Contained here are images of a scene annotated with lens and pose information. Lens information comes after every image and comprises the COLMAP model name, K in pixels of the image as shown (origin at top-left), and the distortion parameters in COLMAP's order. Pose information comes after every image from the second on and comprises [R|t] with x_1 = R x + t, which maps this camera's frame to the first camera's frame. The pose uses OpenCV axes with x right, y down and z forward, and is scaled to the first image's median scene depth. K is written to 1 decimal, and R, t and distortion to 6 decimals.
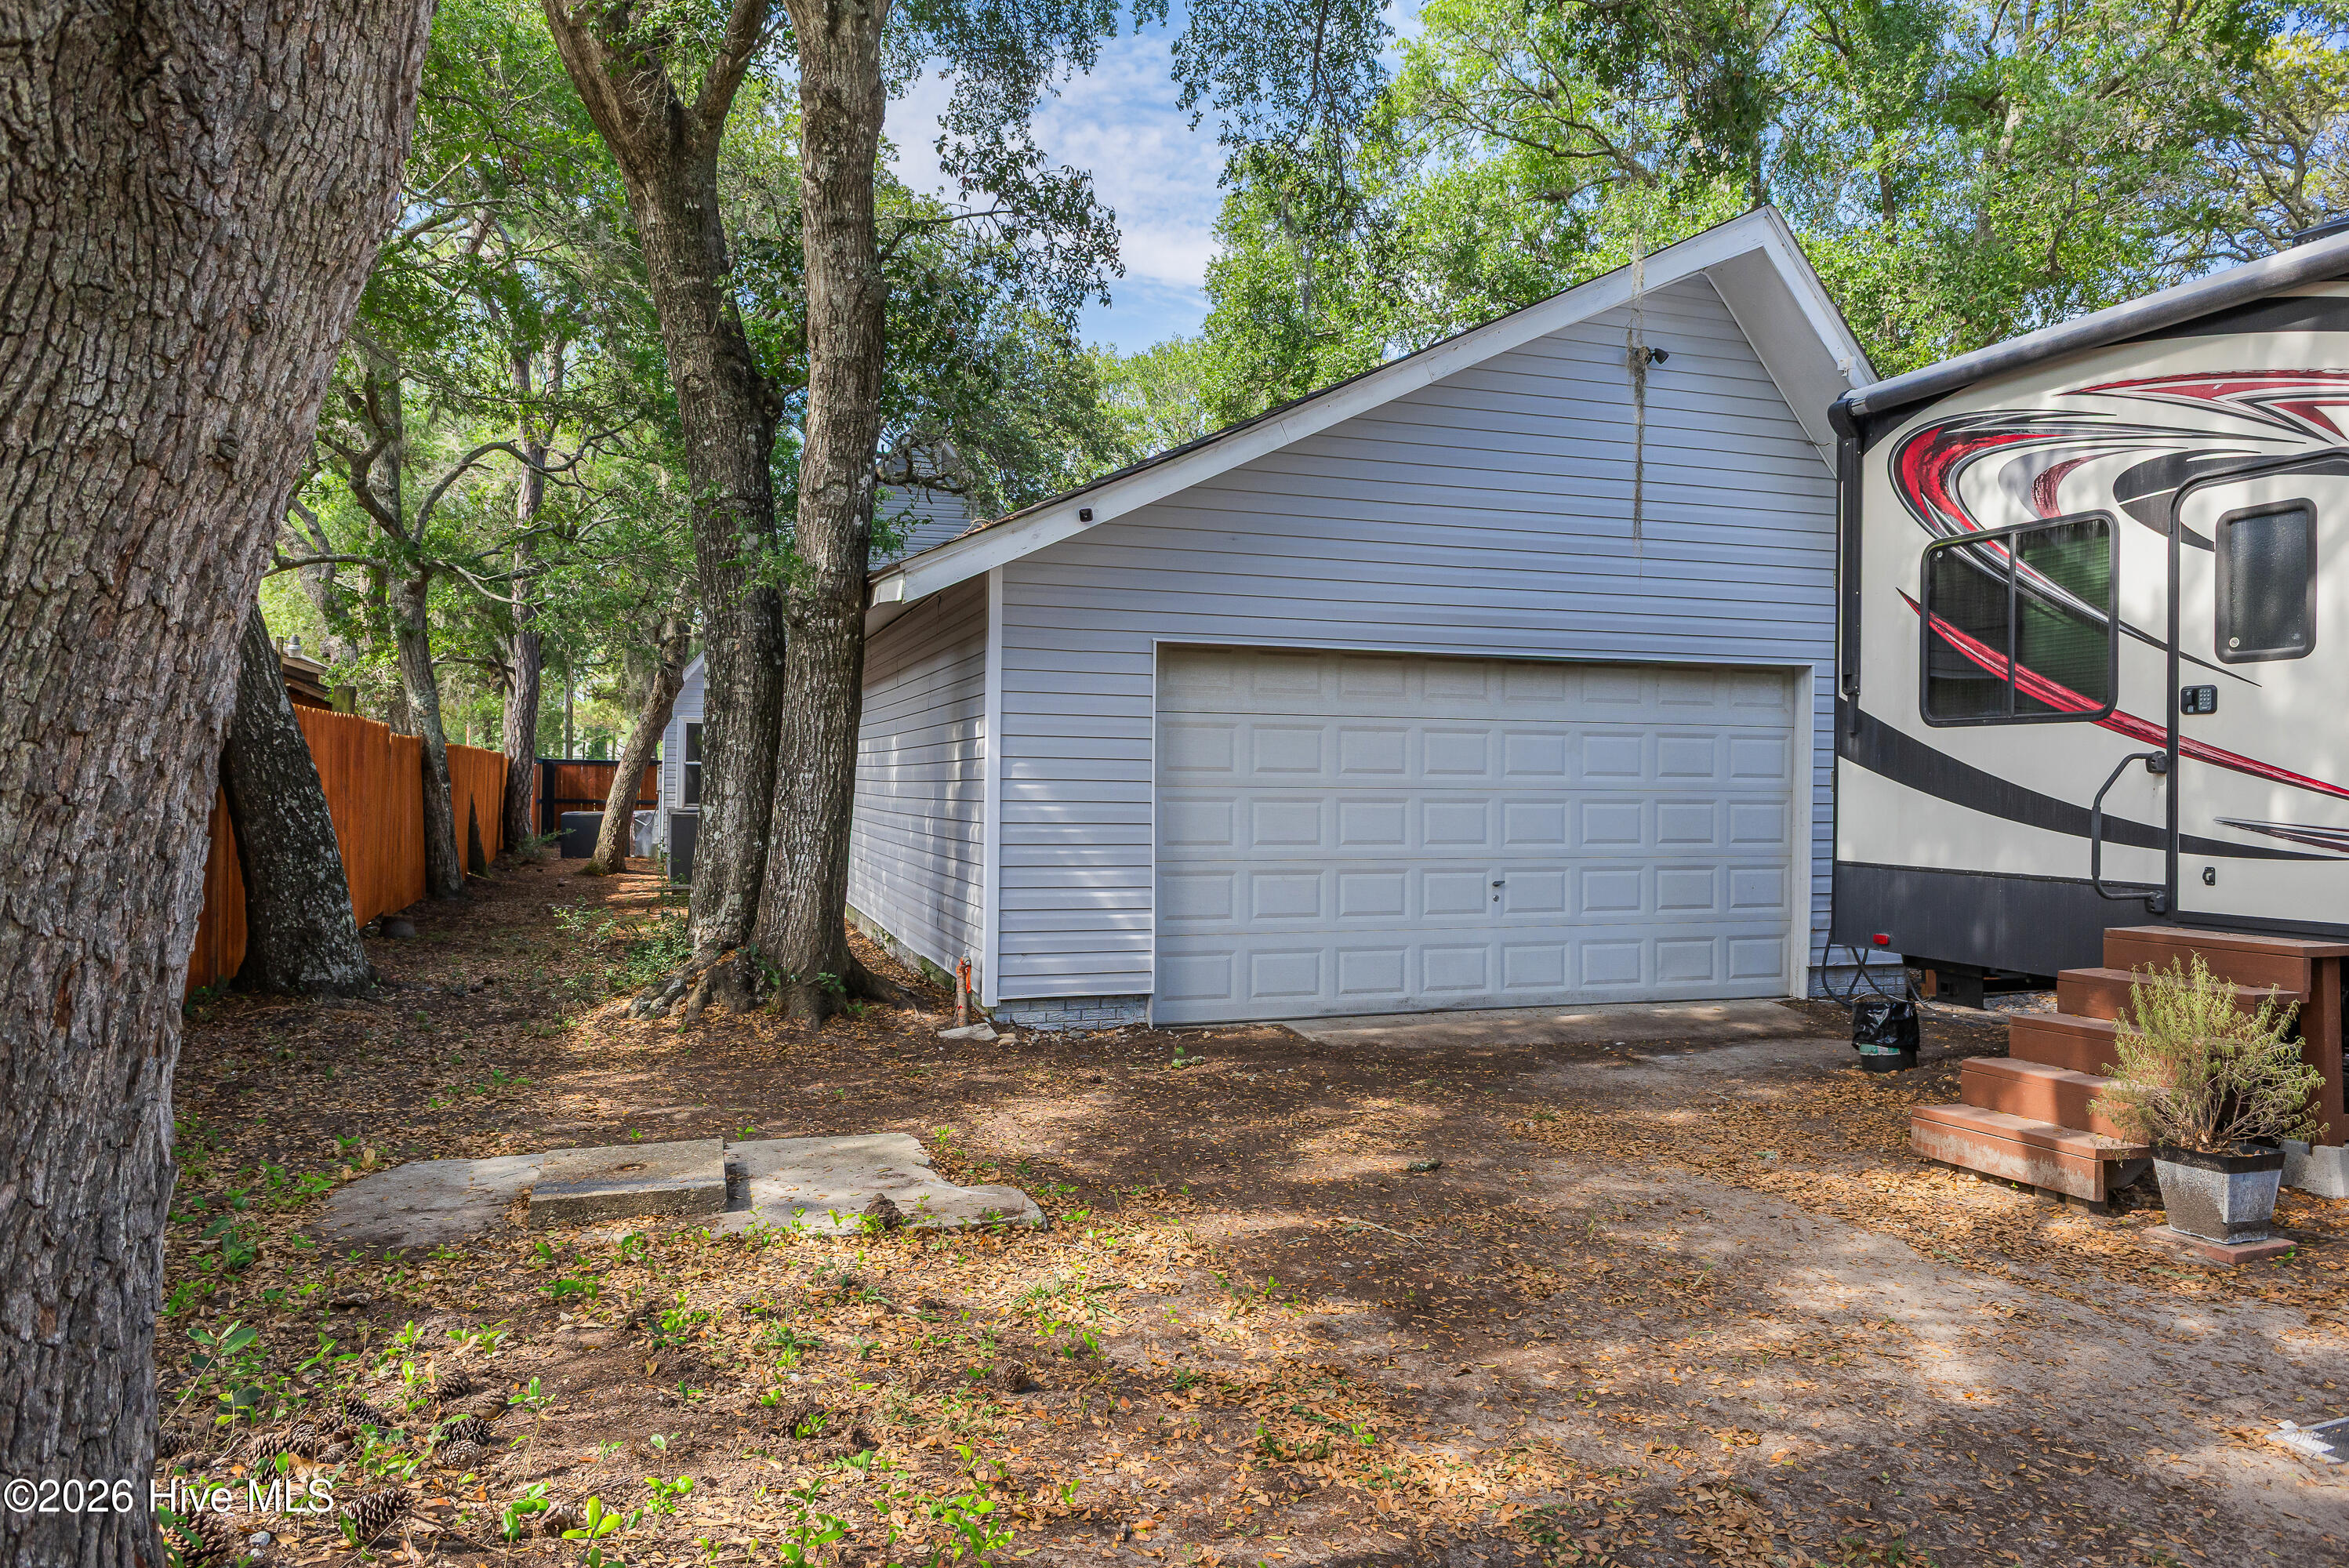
lens RADIAL K [[1497.1, 0, 1174.8], [0, 1497.1, 793.5], [0, 0, 1]] dist [-0.002067, -0.000350]
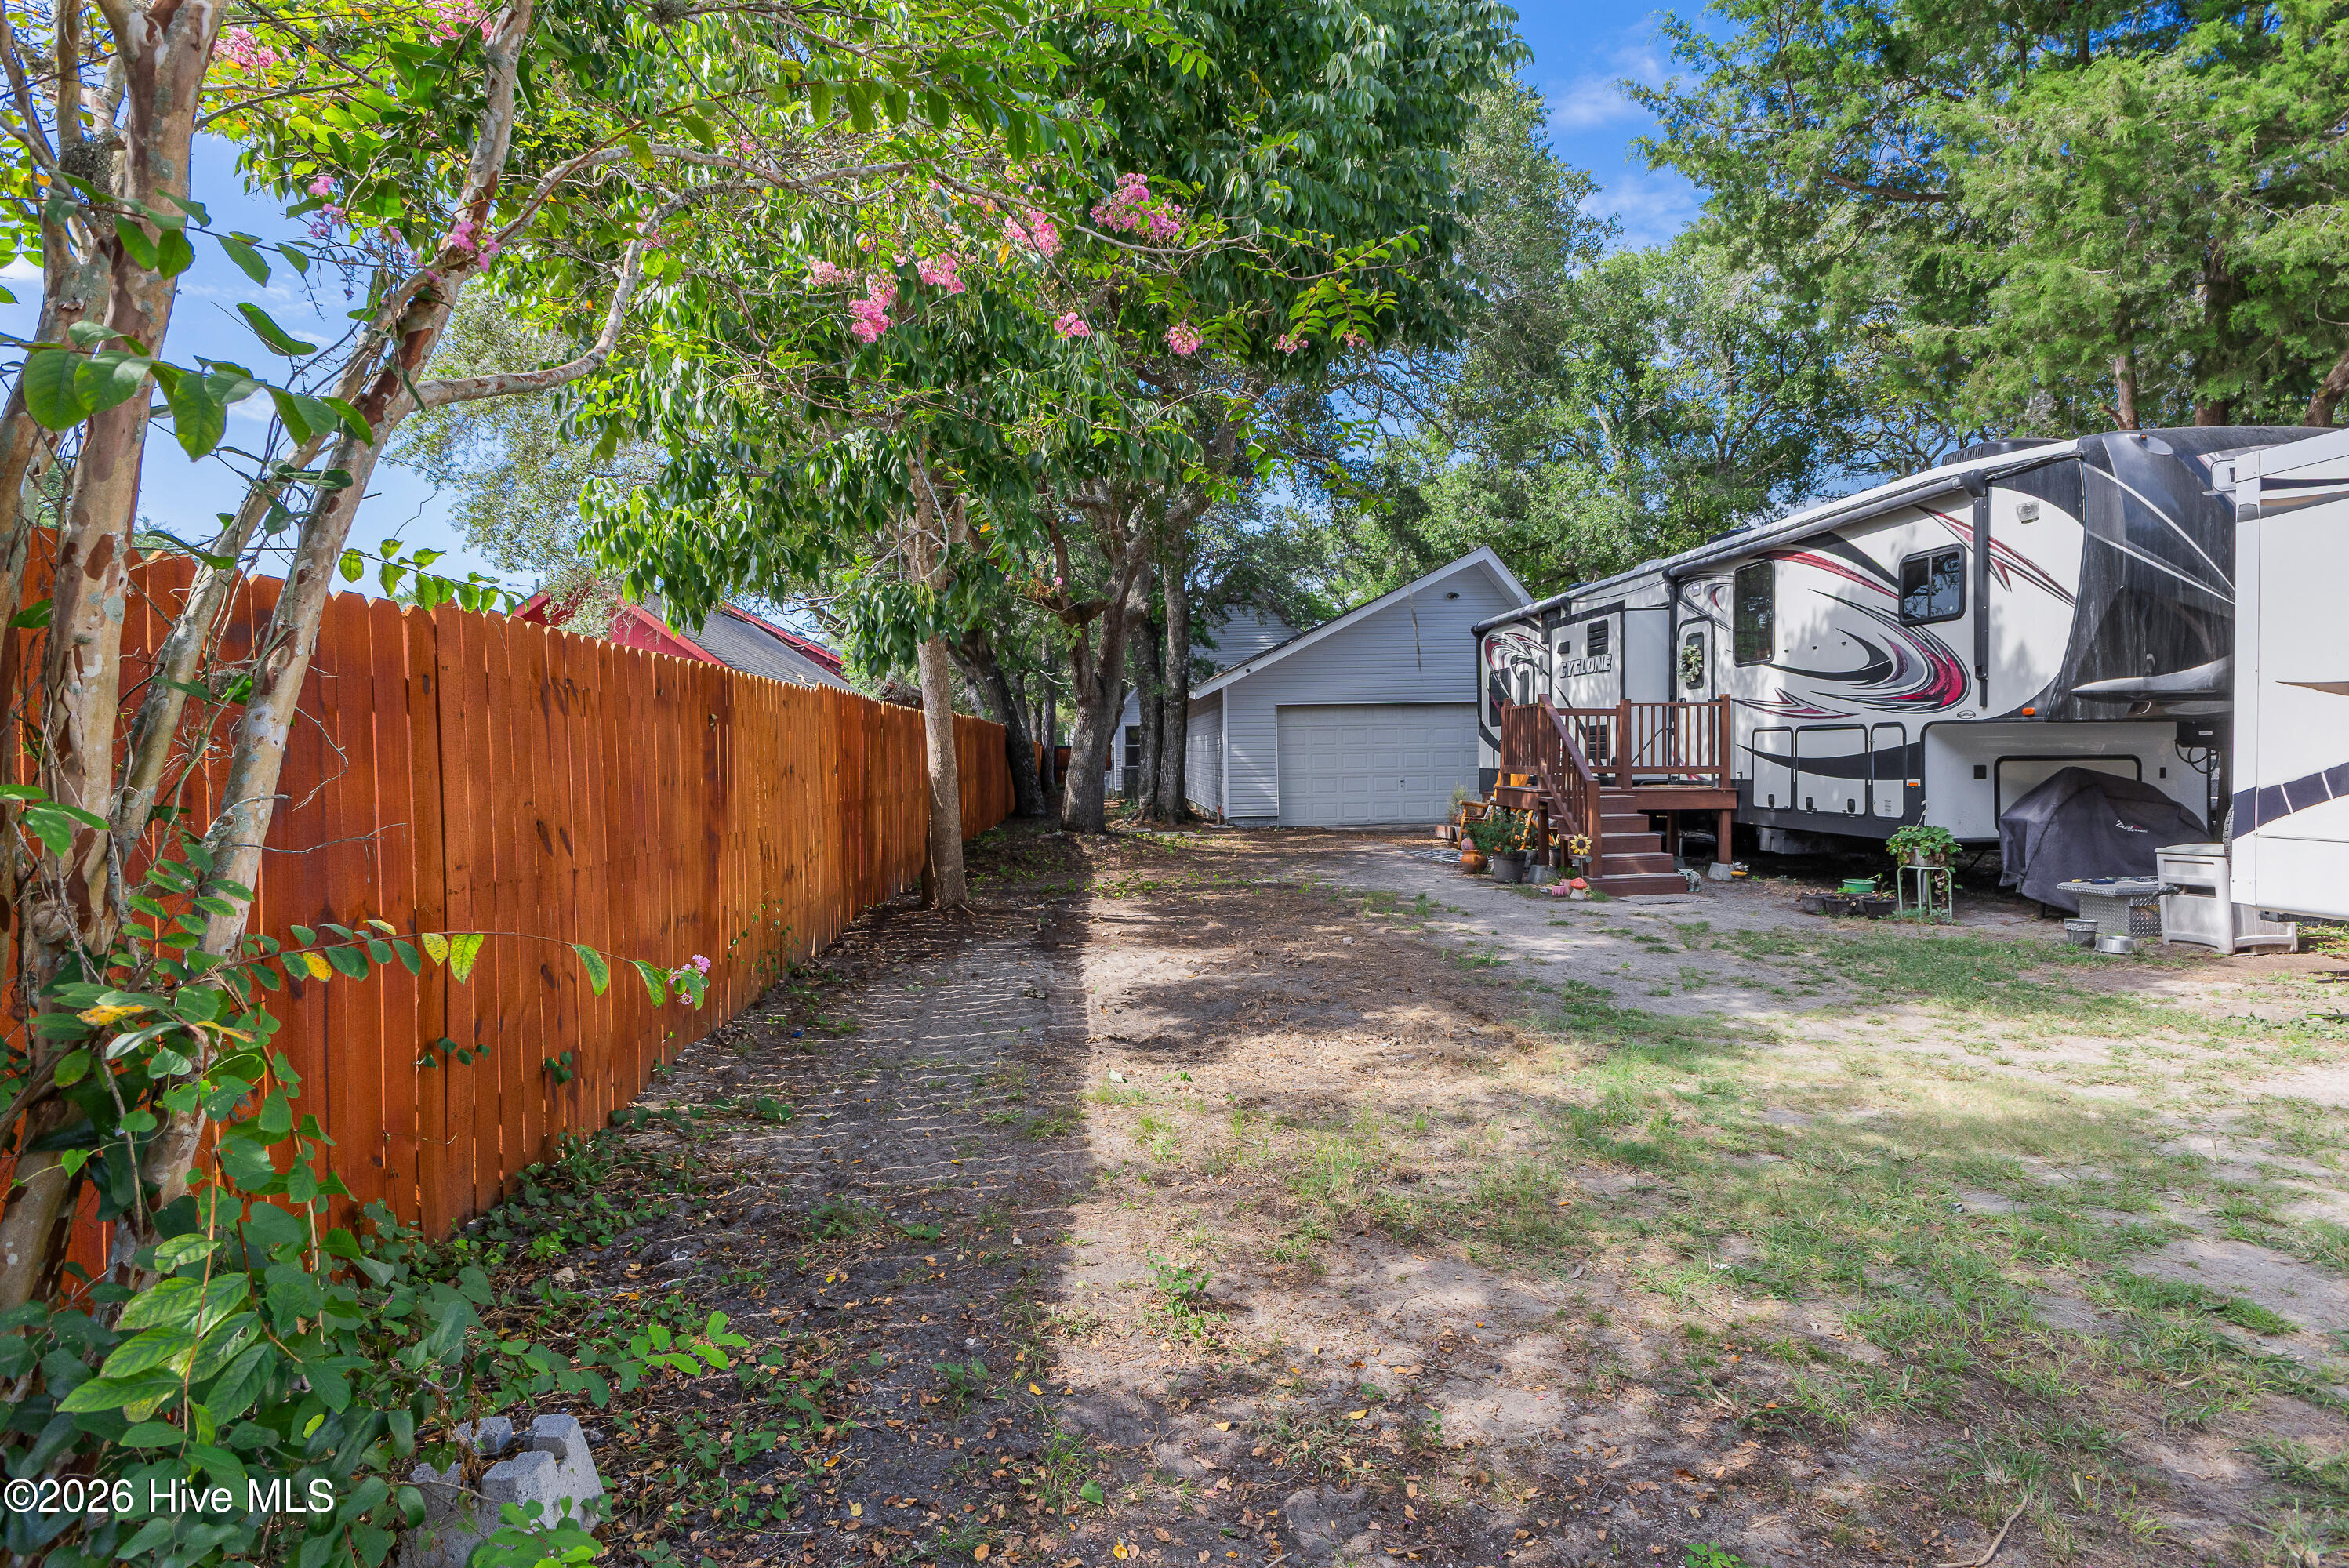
lens RADIAL K [[1280.8, 0, 1172.5], [0, 1280.8, 785.2], [0, 0, 1]] dist [-0.000051, -0.000032]
pose [[0.963209, -0.020574, -0.267964, 0.501857], [0.025717, 0.999546, 0.015696, 0.019779], [0.267519, -0.022009, 0.963301, -1.685811]]
